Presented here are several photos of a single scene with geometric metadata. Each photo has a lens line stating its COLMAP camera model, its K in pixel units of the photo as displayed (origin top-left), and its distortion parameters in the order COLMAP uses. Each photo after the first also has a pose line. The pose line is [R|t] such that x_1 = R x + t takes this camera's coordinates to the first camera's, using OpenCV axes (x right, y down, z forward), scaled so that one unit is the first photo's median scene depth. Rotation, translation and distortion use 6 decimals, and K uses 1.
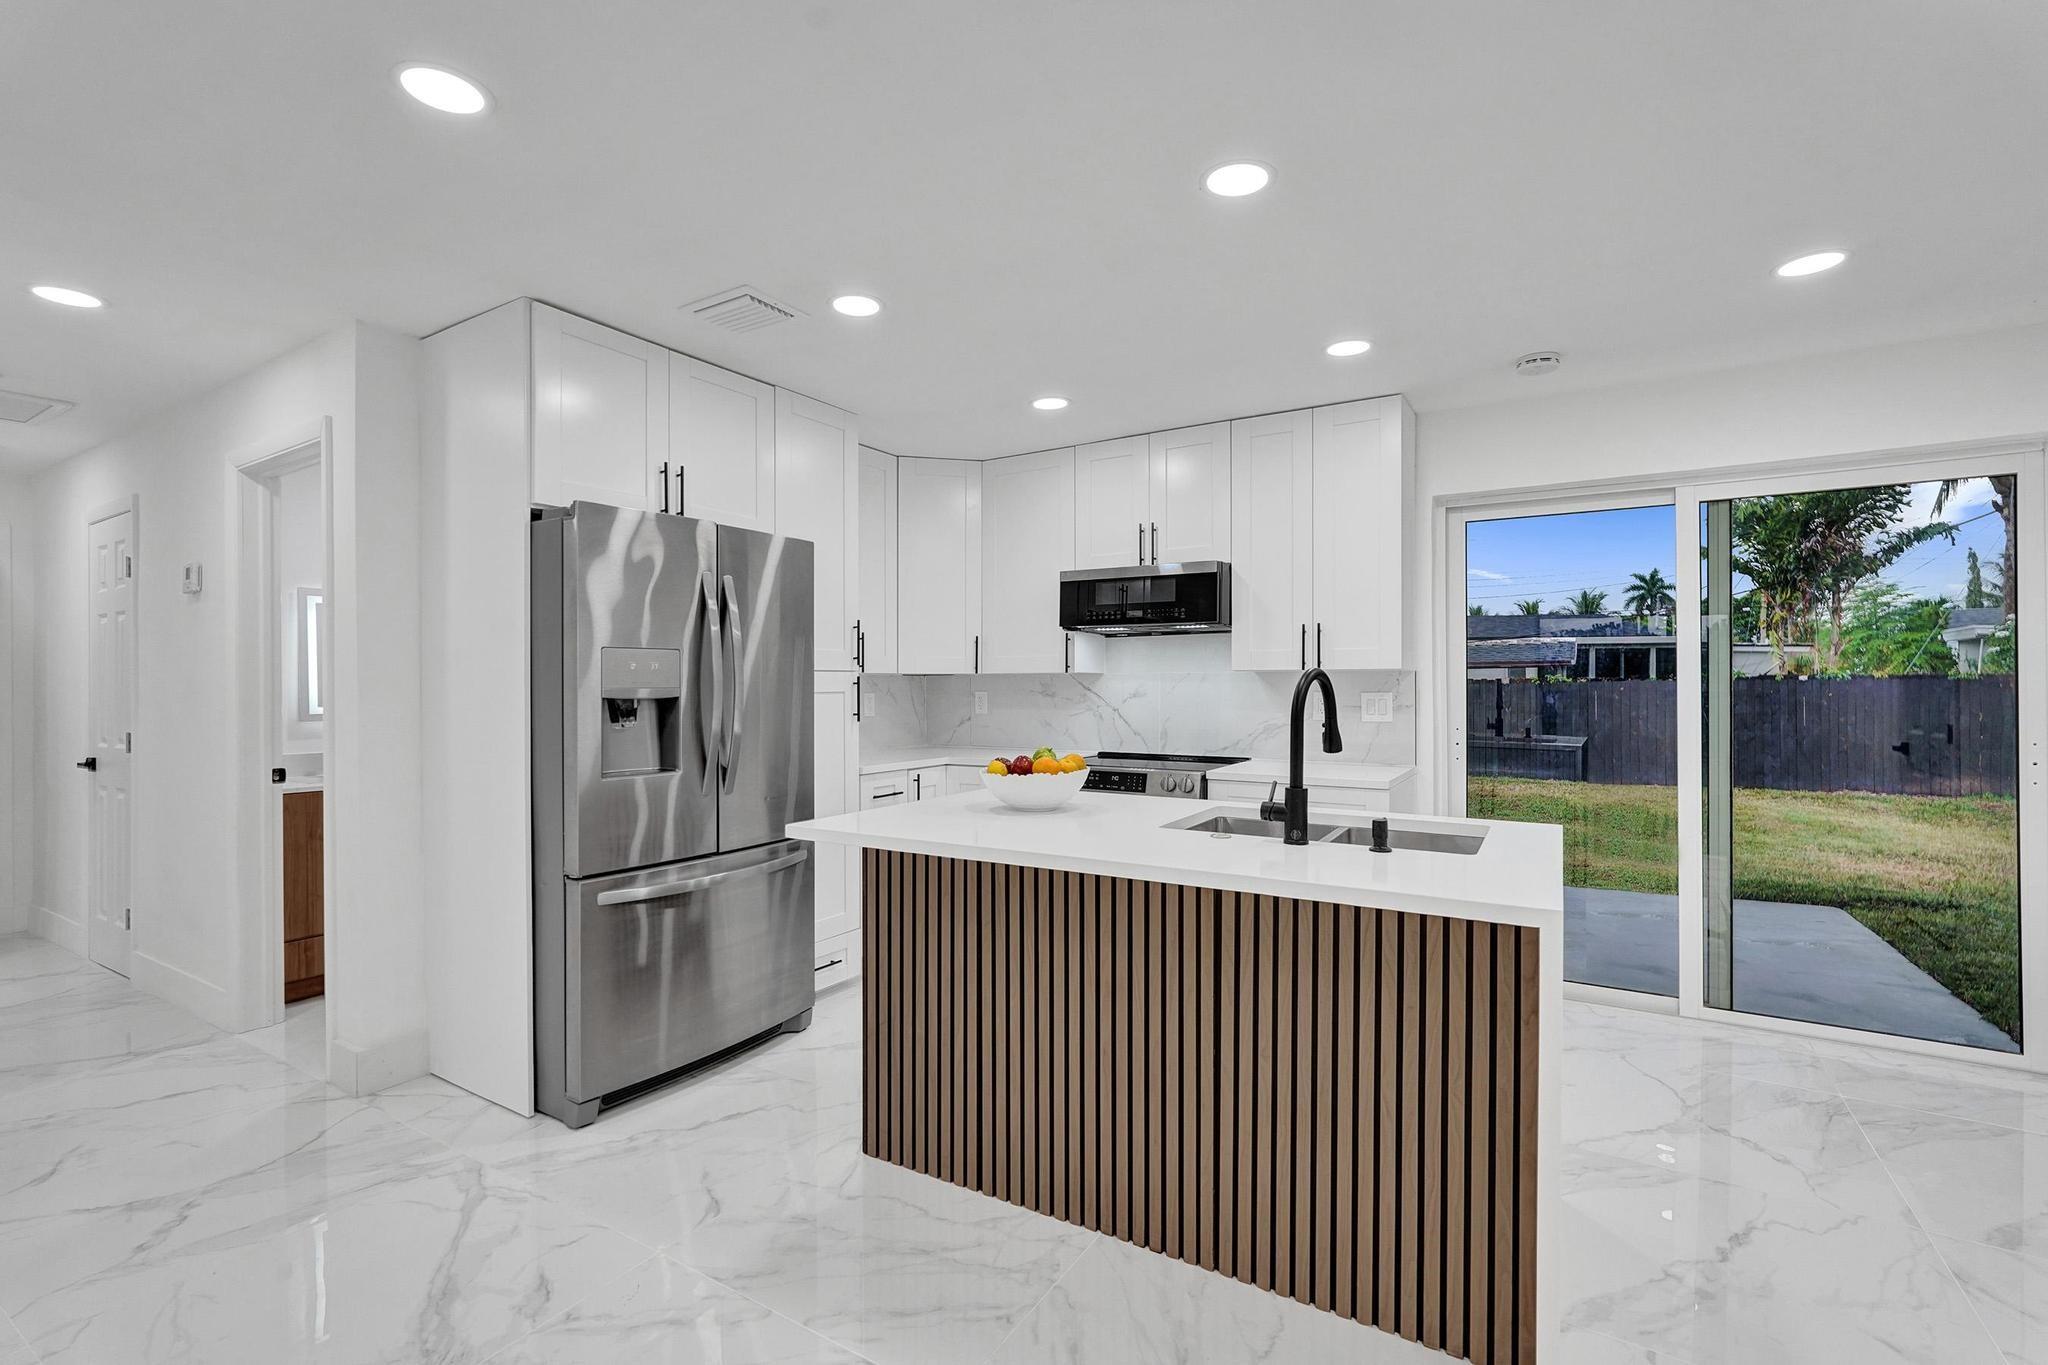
lens RADIAL K [[910.6, 0, 1030.2], [0, 910.6, 689.2], [0, 0, 1]] dist [-0.002636, -0.000009]
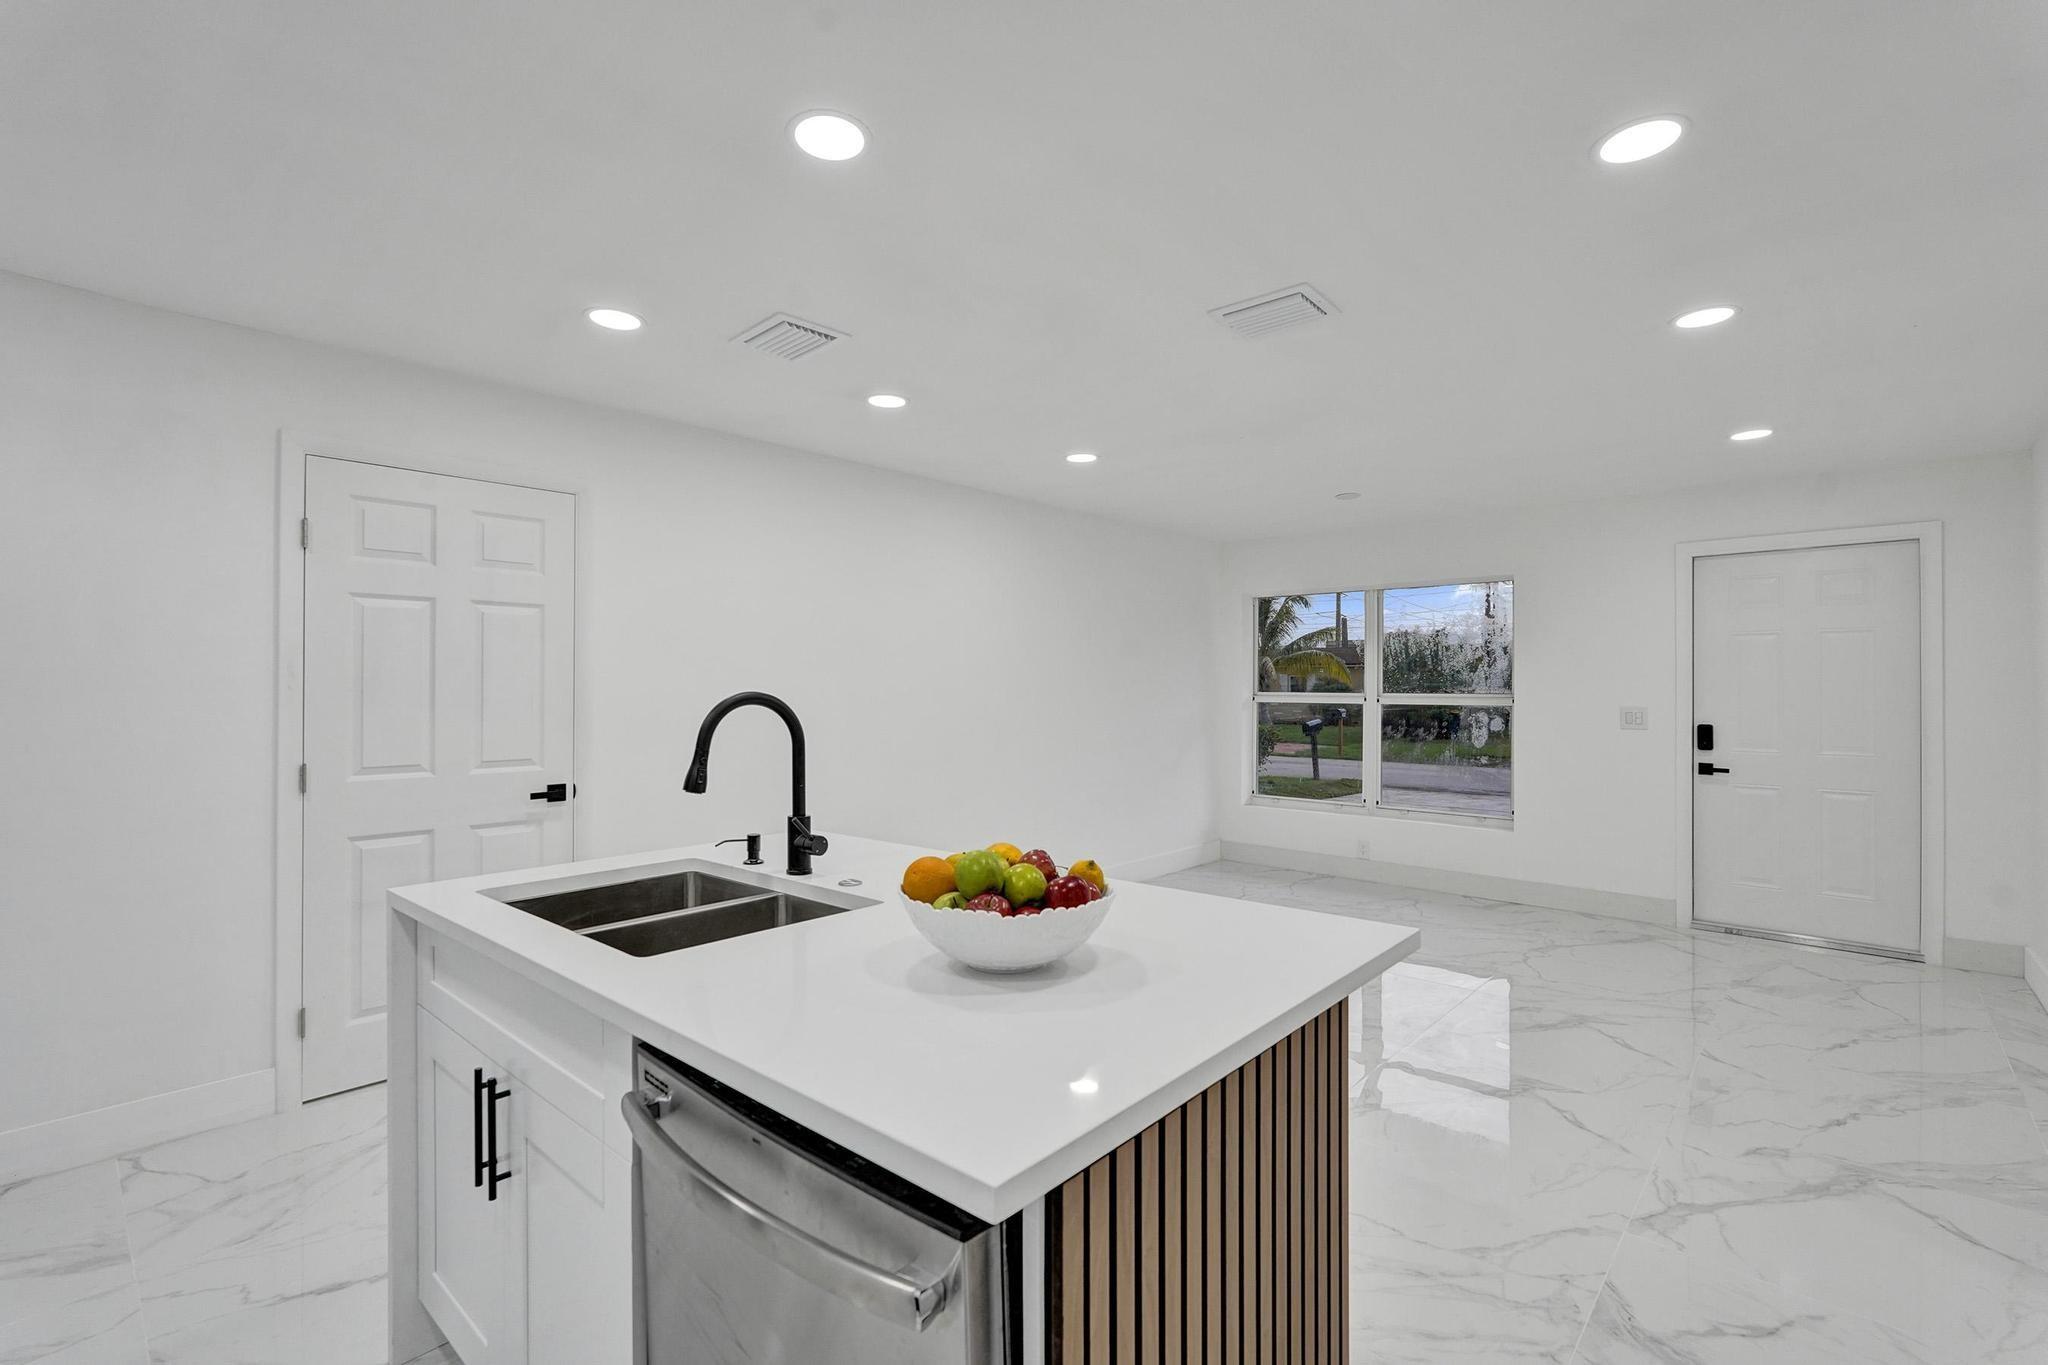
lens RADIAL K [[917.6, 0, 1020.5], [0, 917.6, 675.7], [0, 0, 1]] dist [-0.002880, 0.008163]
pose [[-0.982341, 0.002687, 0.187078, -0.062385], [0.002063, 0.999992, -0.003527, -0.021834], [-0.187086, -0.003079, -0.982339, 1.012047]]
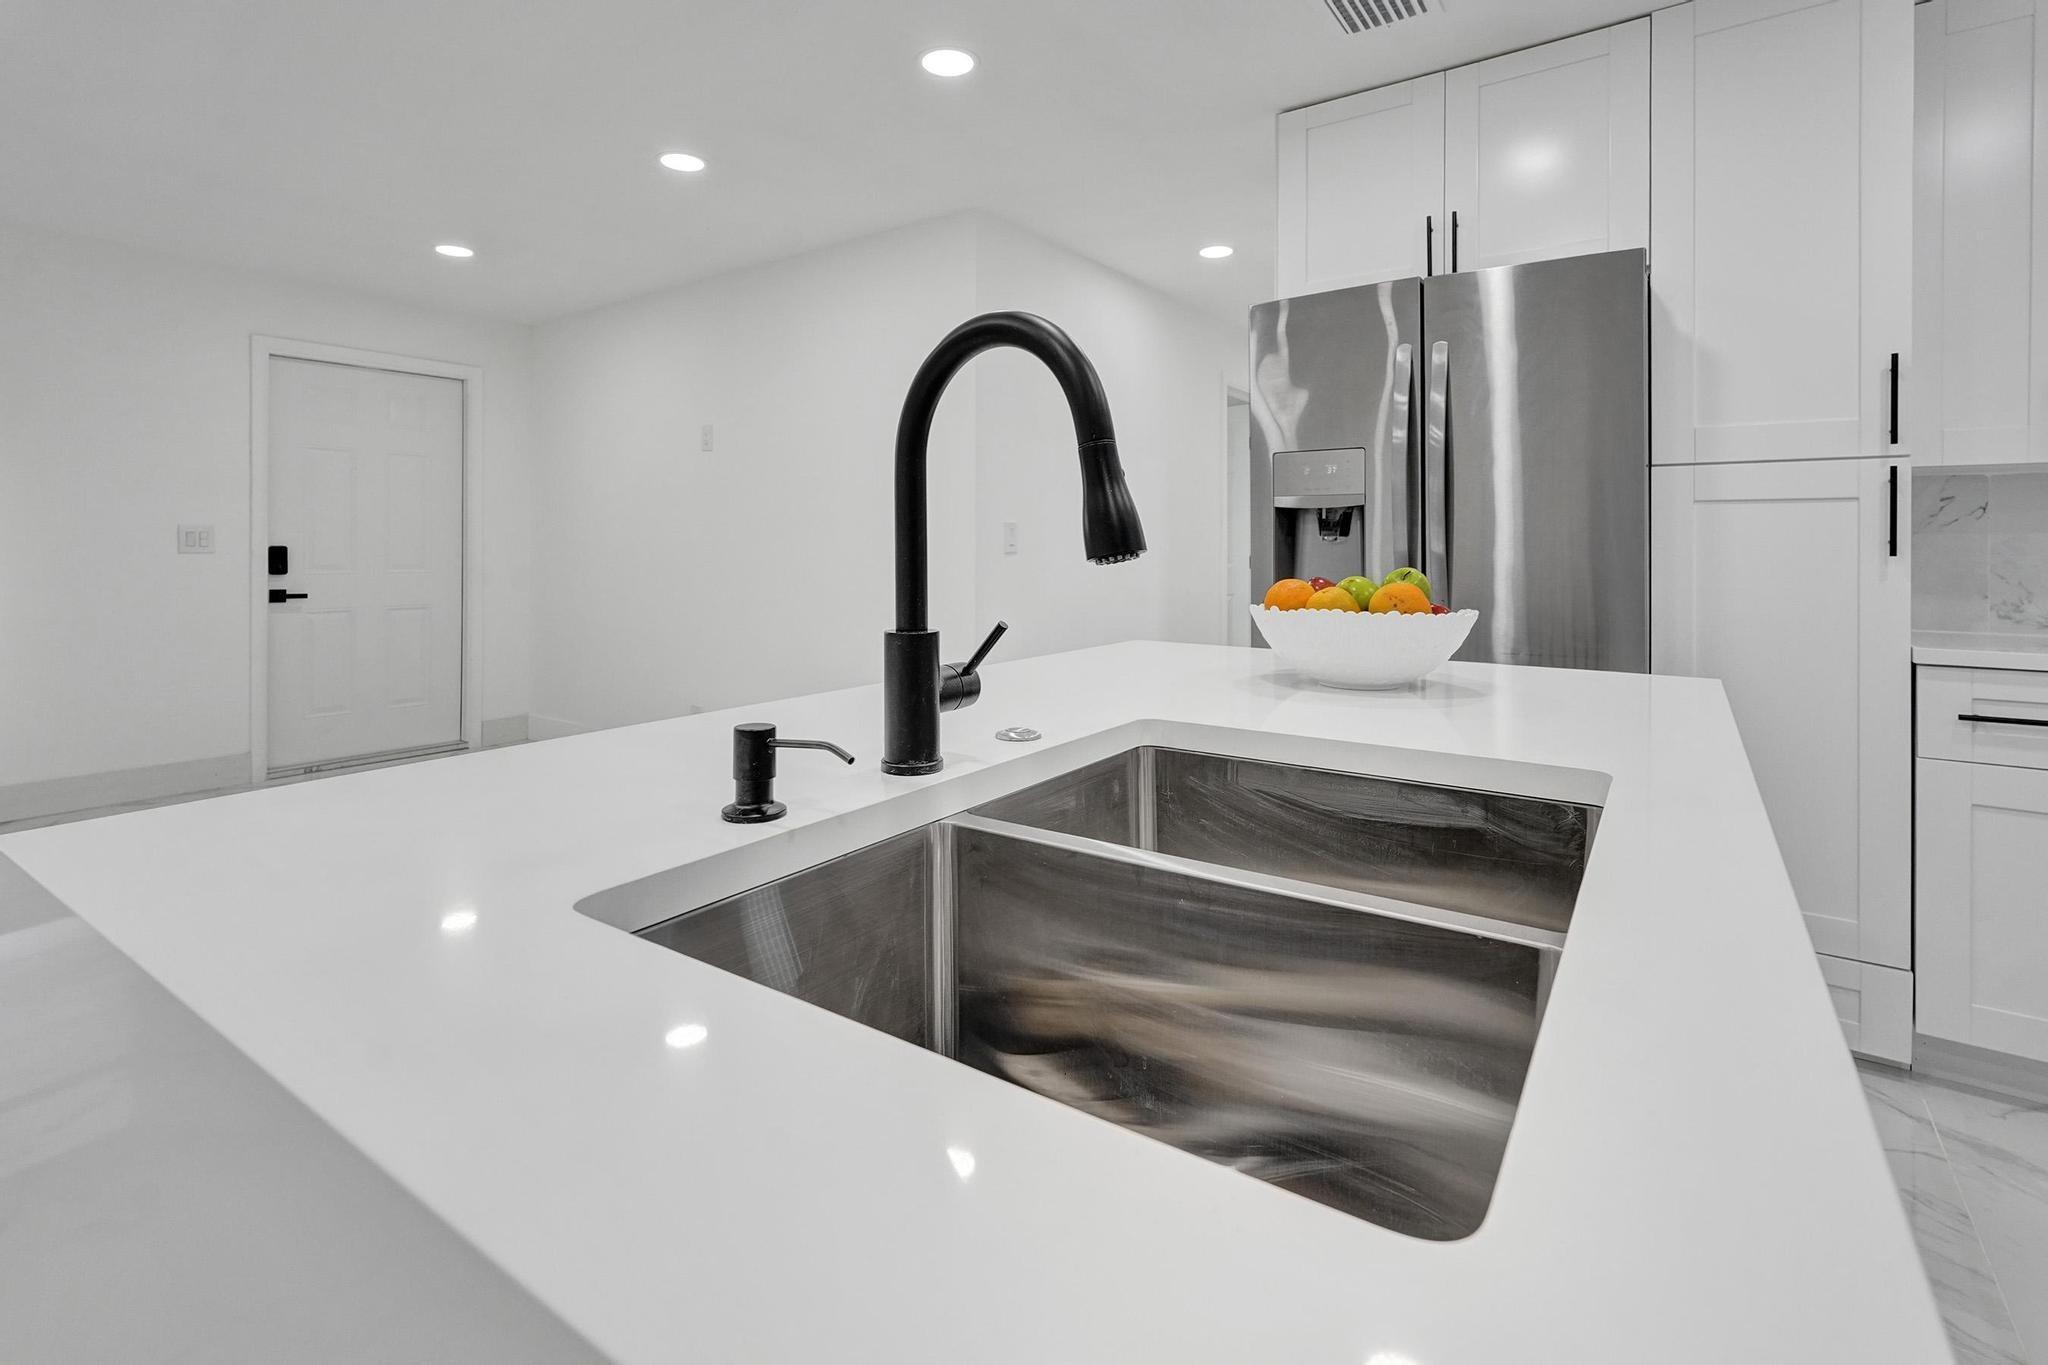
lens RADIAL K [[965.2, 0, 1025.7], [0, 965.2, 548.0], [0, 0, 1]] dist [-0.006066, -0.000661]
pose [[-0.074371, -0.000498, -0.997230, 0.370465], [-0.011073, 0.999939, 0.000327, 0.037899], [0.997169, 0.011066, -0.074372, 0.565459]]
